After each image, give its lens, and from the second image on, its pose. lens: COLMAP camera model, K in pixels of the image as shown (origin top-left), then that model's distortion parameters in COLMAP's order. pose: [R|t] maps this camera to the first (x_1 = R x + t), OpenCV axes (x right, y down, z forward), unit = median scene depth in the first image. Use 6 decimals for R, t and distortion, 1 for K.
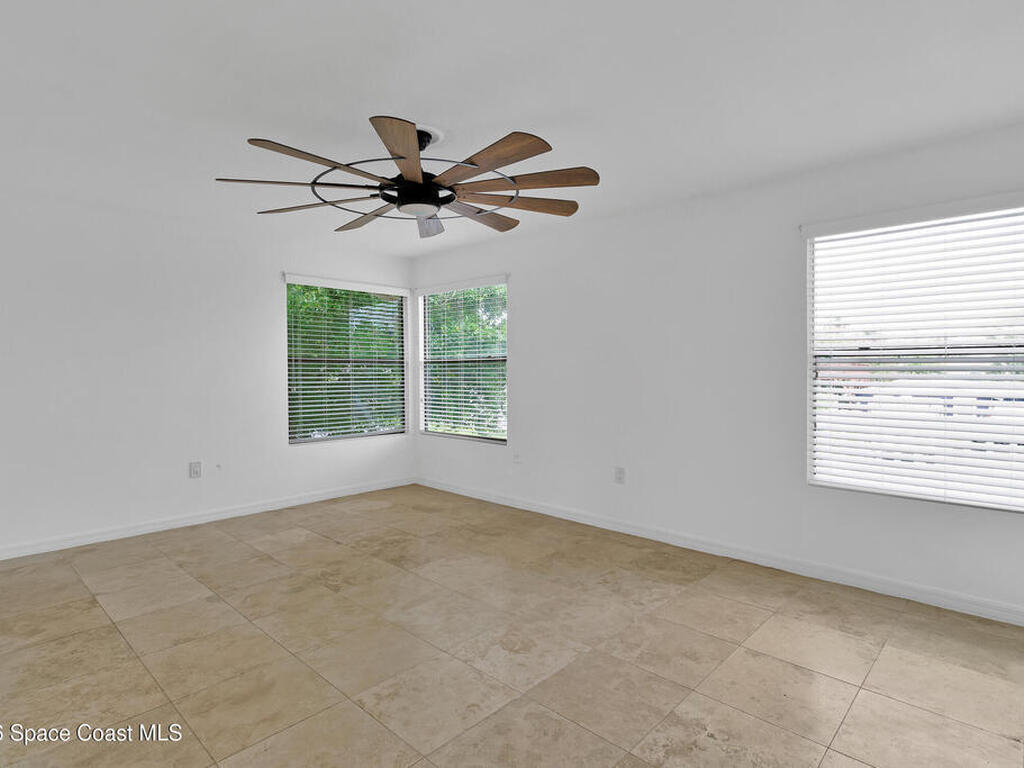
lens RADIAL K [[550.9, 0, 517.5], [0, 550.9, 379.0], [0, 0, 1]] dist [-0.000131, 0.000585]
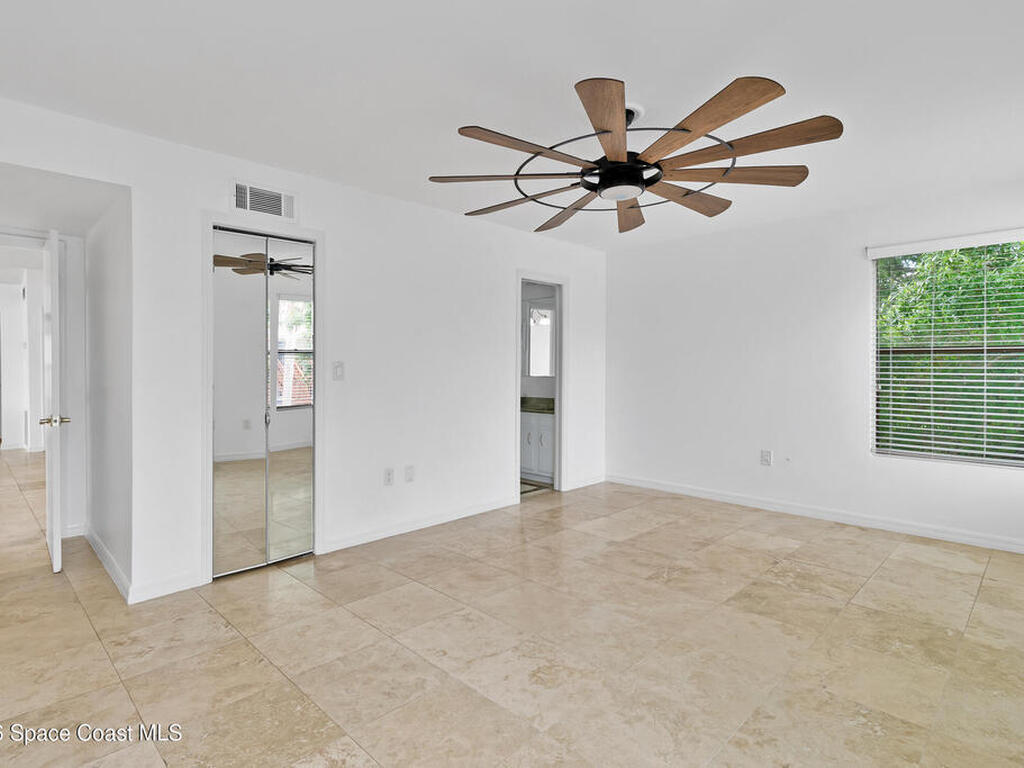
lens RADIAL K [[550.9, 0, 517.5], [0, 550.9, 379.0], [0, 0, 1]] dist [-0.000131, 0.000585]
pose [[-0.034722, 0.025603, -0.999069, 0.745820], [-0.013767, 0.999565, 0.026094, -0.015981], [0.999302, 0.014660, -0.034355, 0.827386]]
